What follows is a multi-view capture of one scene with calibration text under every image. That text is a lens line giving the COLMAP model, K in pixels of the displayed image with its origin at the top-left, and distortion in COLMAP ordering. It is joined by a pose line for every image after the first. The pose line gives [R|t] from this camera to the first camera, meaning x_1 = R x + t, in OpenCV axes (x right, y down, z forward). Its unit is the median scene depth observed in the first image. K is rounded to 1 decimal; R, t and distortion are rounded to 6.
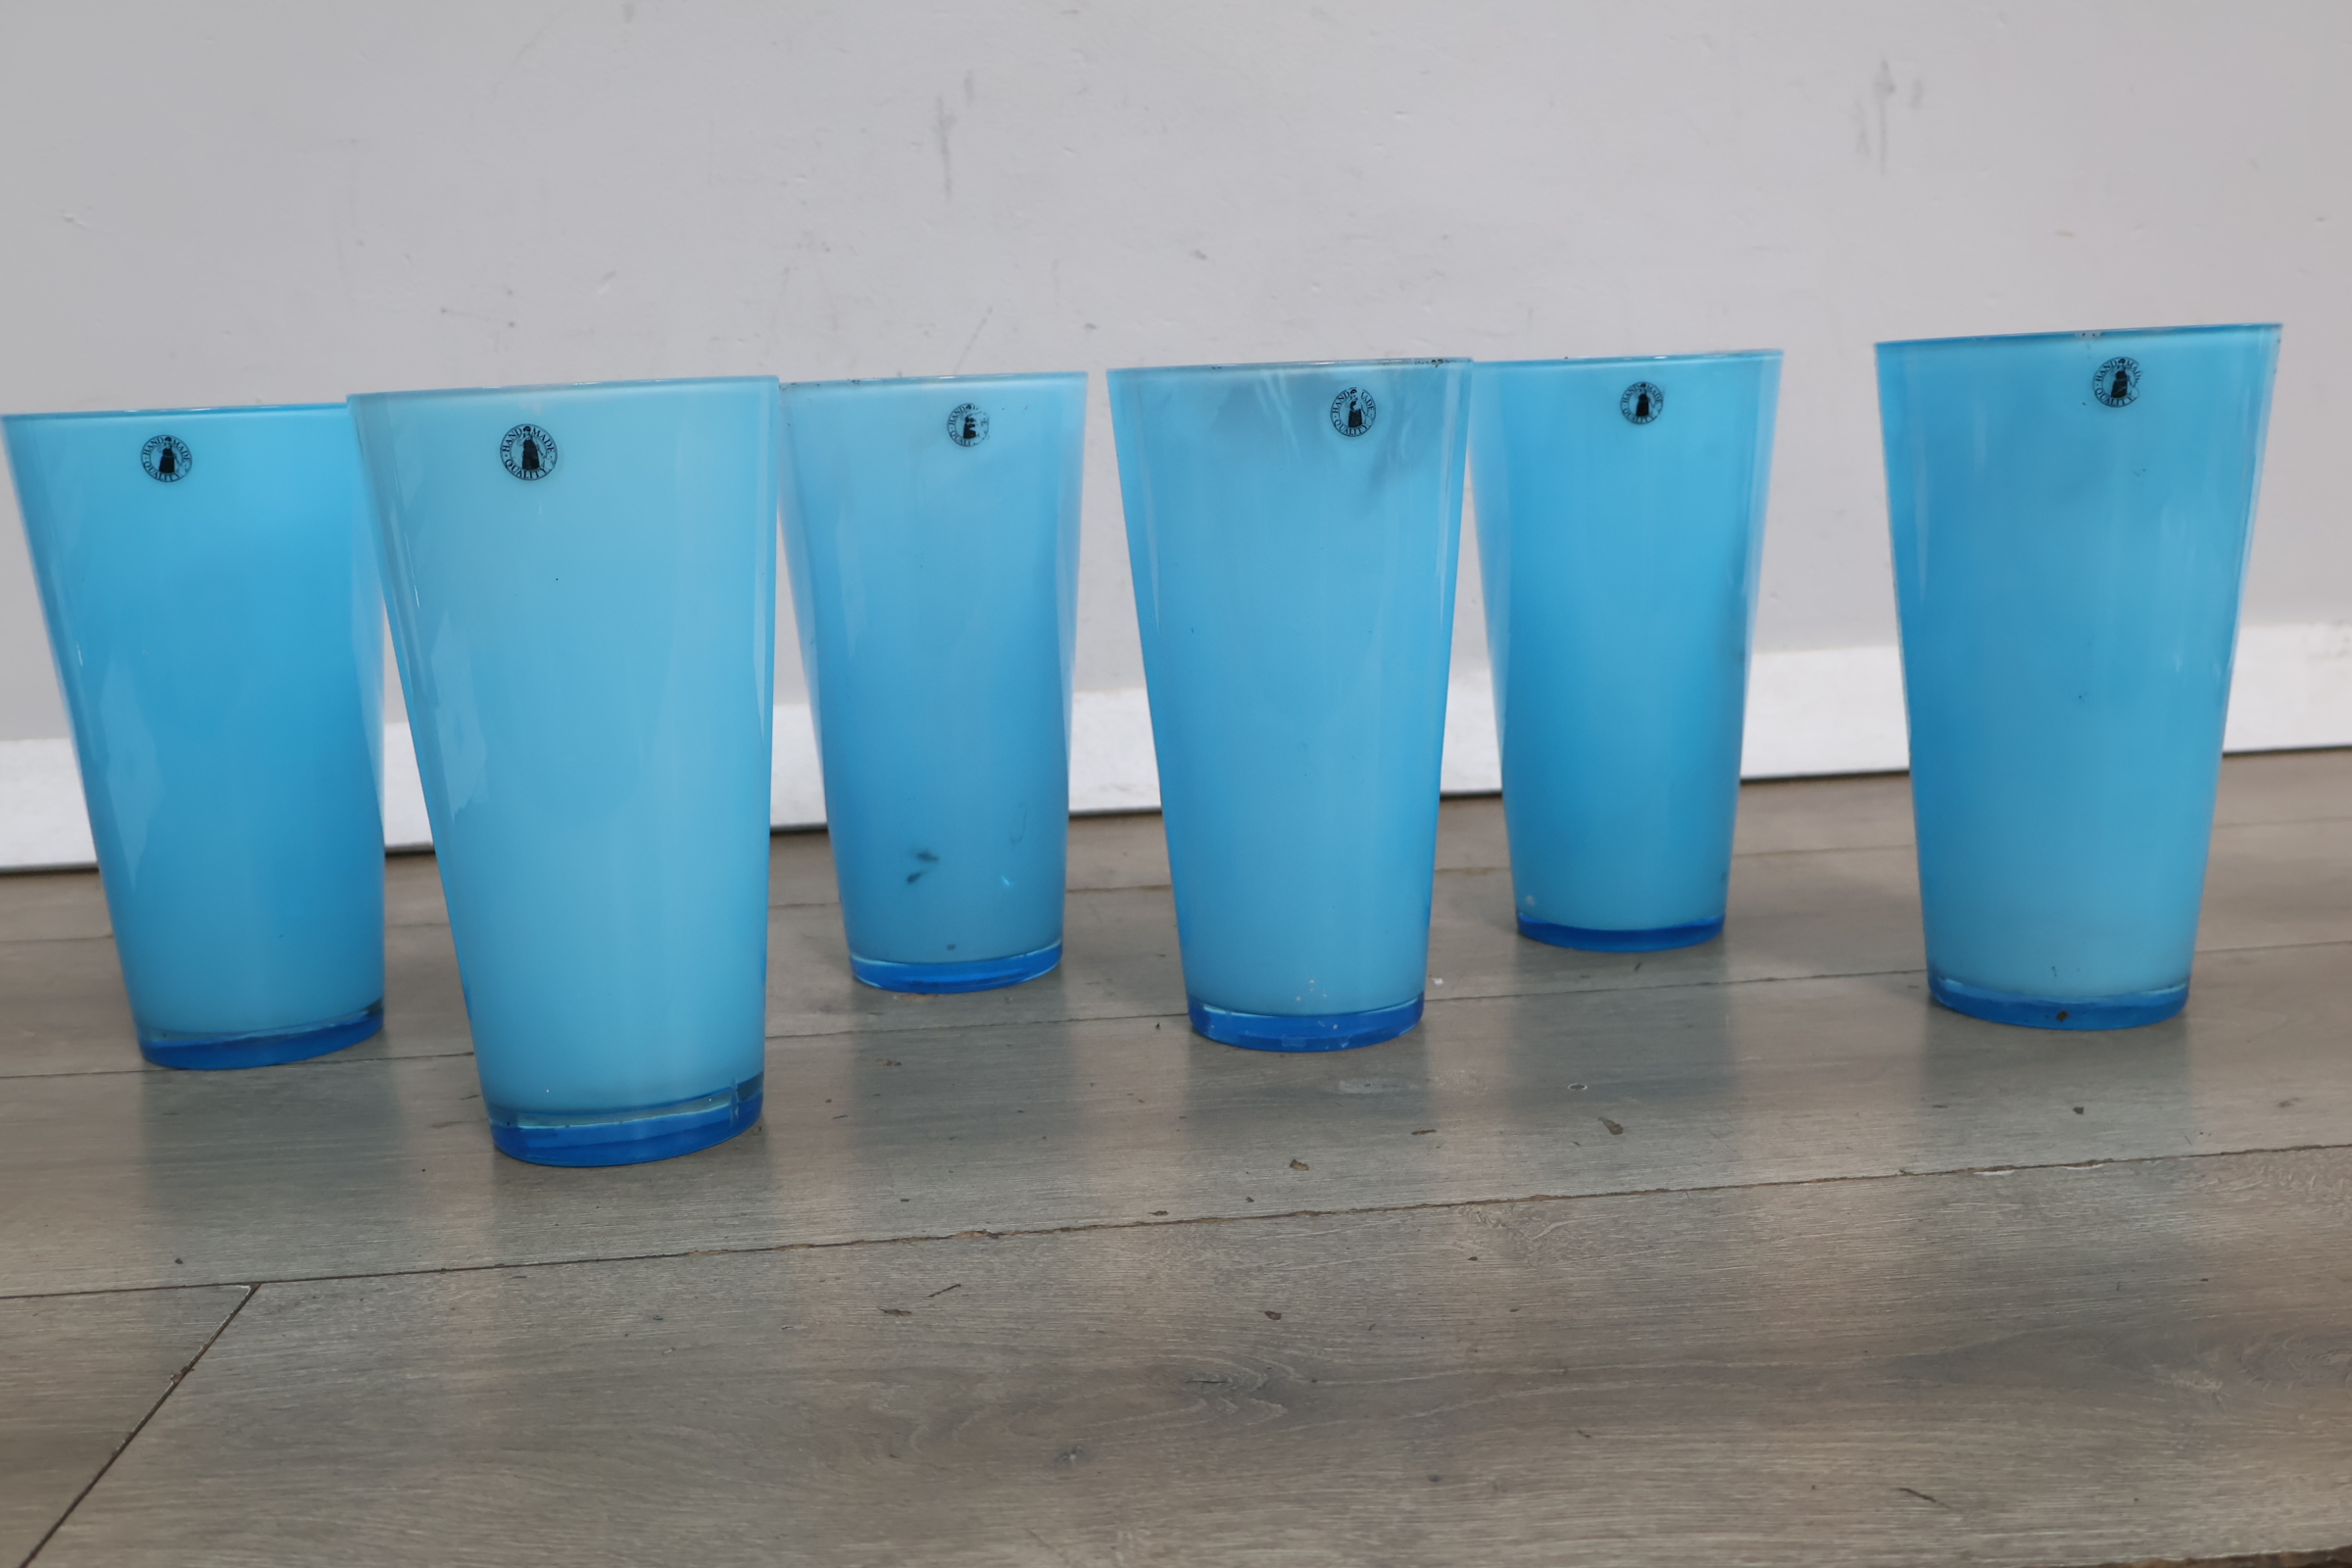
lens RADIAL K [[2212.1, 0, 1172.3], [0, 2212.1, 799.2], [0, 0, 1]] dist [0.015707, 0.000000]
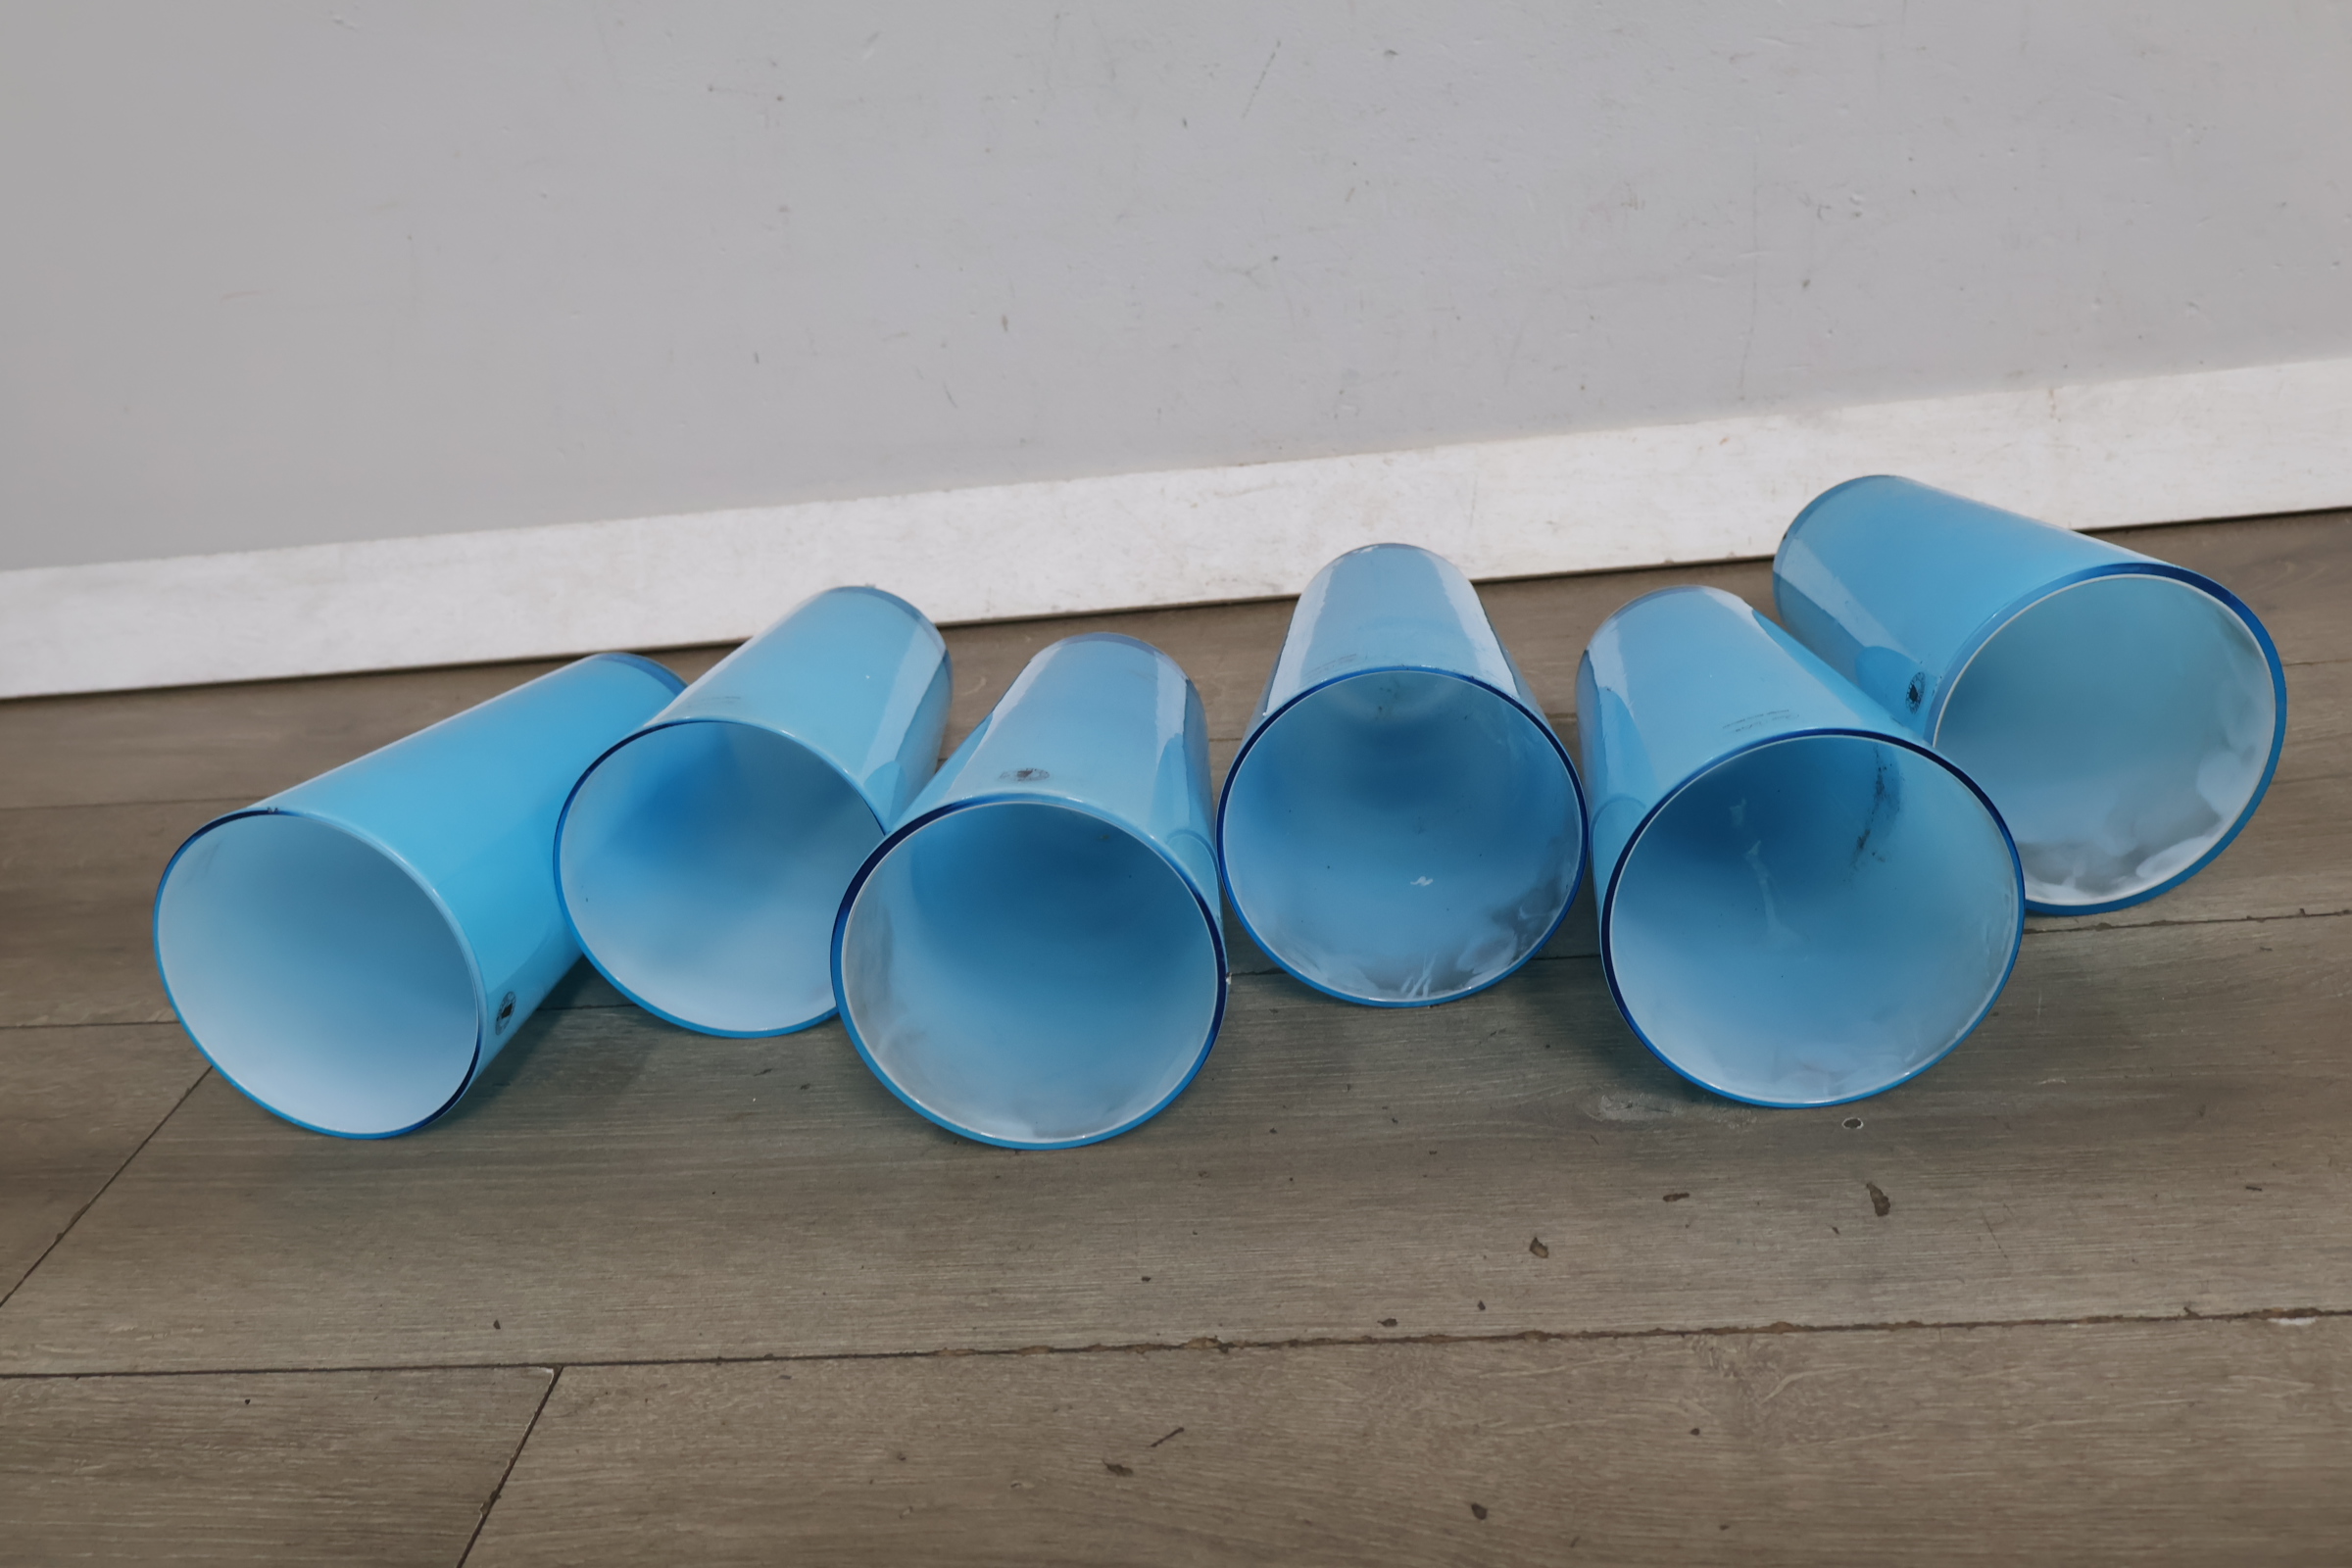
lens RADIAL K [[2212.1, 0, 1160.7], [0, 2212.1, 796.8], [0, 0, 1]] dist [0.015707, 0.000000]
pose [[0.980769, 0.000987, -0.195170, 0.081305], [0.052484, 0.961818, 0.268610, -0.291982], [0.187984, -0.273687, 0.943270, 0.088024]]
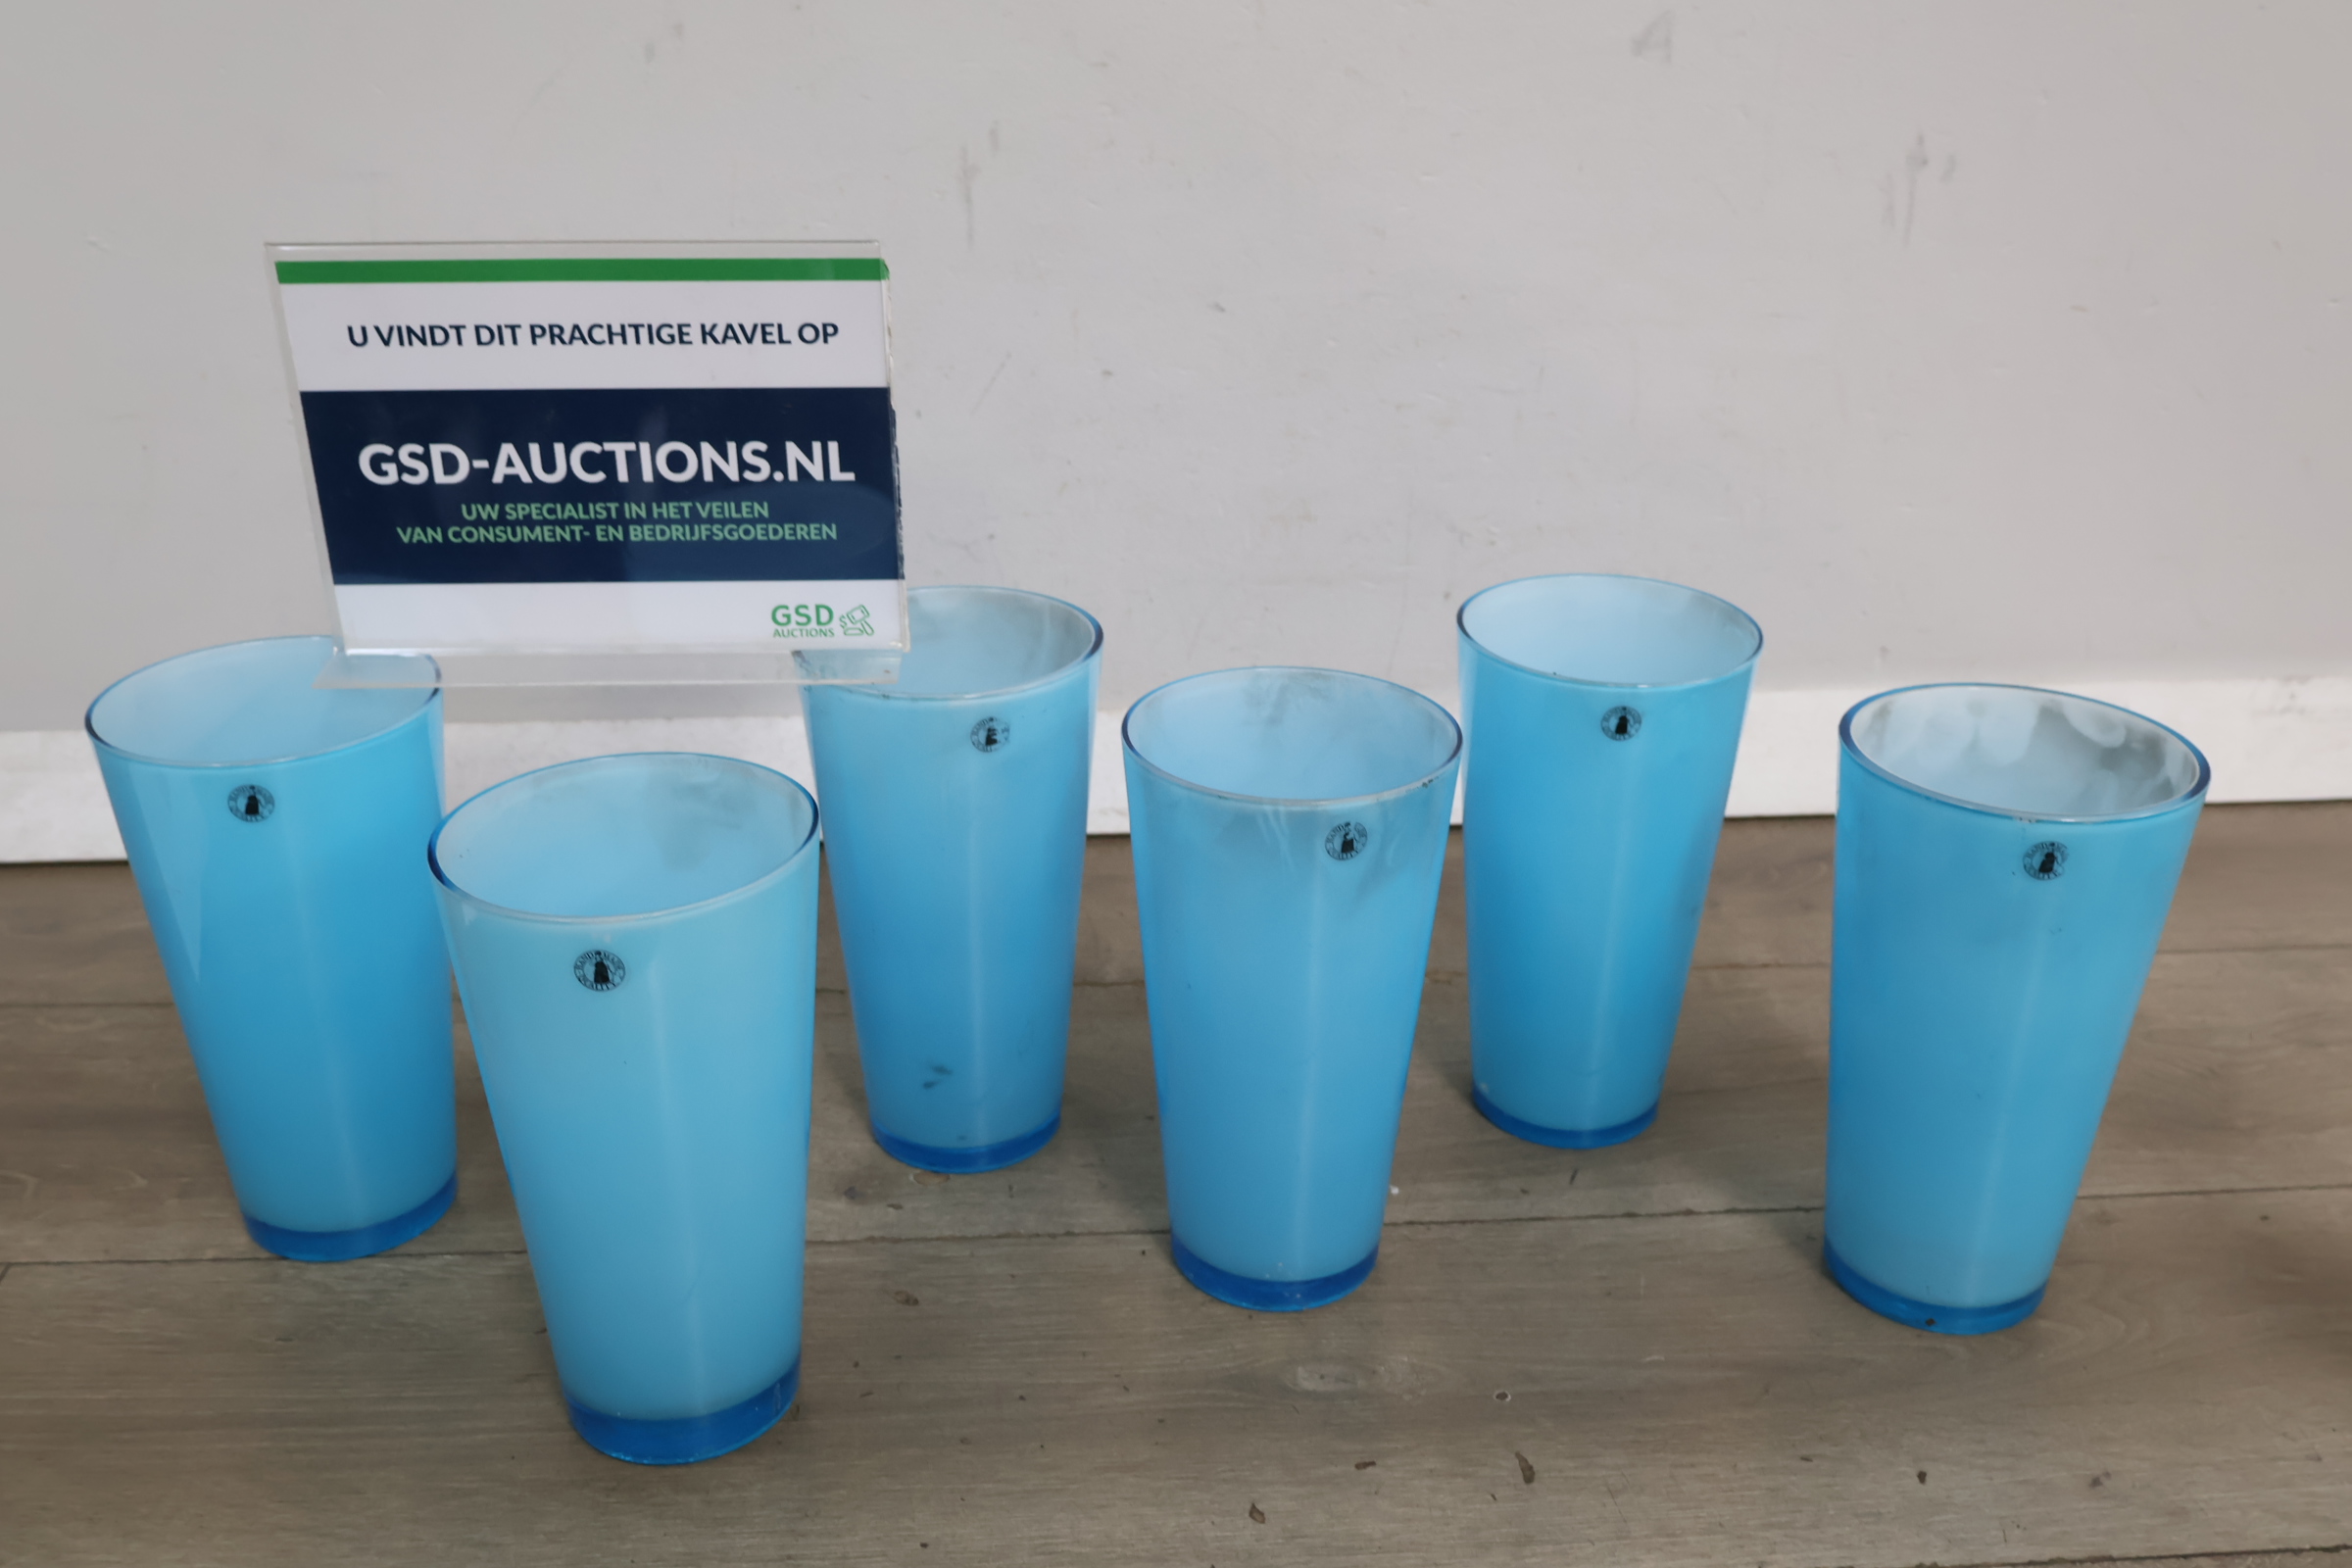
lens RADIAL K [[2212.1, 0, 1171.1], [0, 2212.1, 790.5], [0, 0, 1]] dist [0.015707, 0.000000]
pose [[0.998989, 0.043780, 0.010182, -0.017089], [-0.044939, 0.968029, 0.246781, -0.481866], [0.000947, -0.246989, 0.969018, -0.050745]]
